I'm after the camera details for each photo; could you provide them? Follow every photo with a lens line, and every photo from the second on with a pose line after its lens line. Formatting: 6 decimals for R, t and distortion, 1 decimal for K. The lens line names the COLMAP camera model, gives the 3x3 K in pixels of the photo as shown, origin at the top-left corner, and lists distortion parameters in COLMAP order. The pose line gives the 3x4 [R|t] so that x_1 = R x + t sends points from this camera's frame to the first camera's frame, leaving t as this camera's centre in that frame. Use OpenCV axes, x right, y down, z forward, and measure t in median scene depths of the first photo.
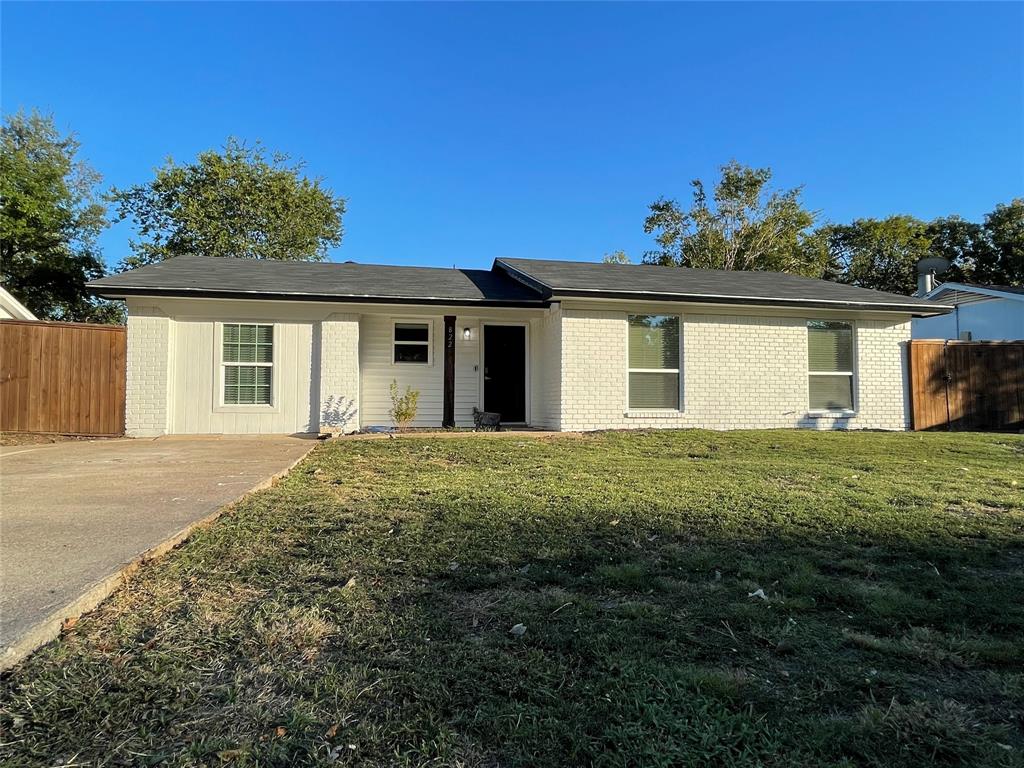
lens RADIAL K [[606.7, 0, 510.5], [0, 606.7, 387.7], [0, 0, 1]] dist [-0.004704, 0.000787]
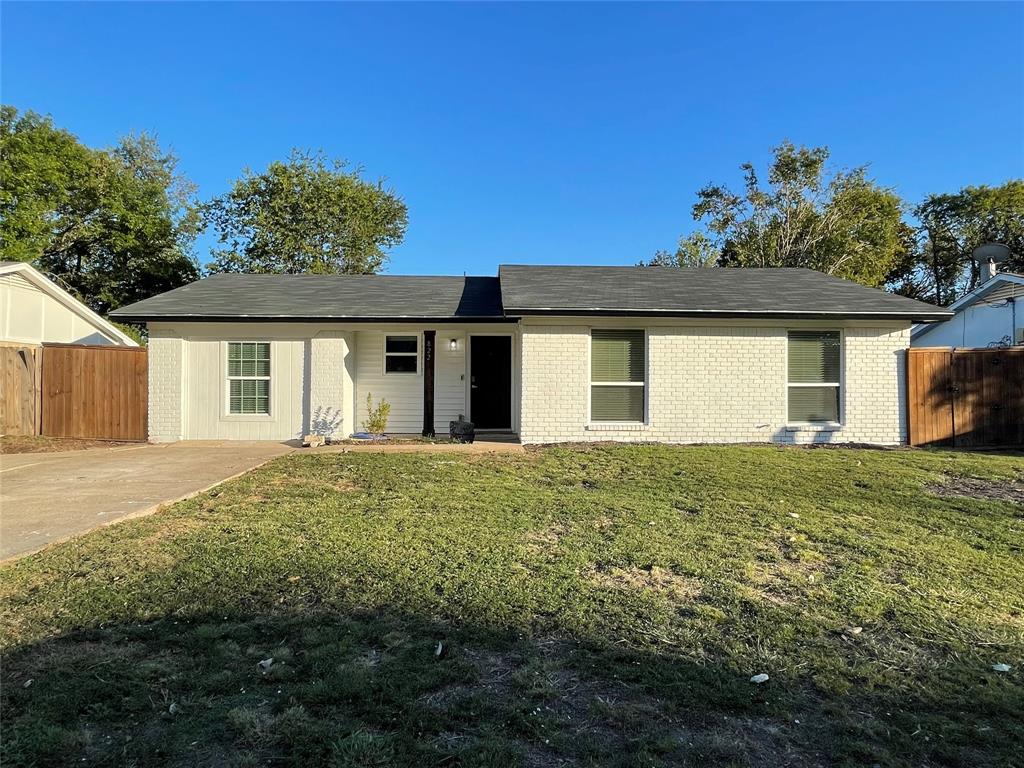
lens RADIAL K [[609.8, 0, 508.7], [0, 609.8, 383.4], [0, 0, 1]] dist [-0.000822, -0.000543]
pose [[0.985713, 0.000572, -0.168431, 0.212859], [0.003955, 0.999640, 0.026541, -0.052279], [0.168386, -0.026828, 0.985356, -0.030526]]
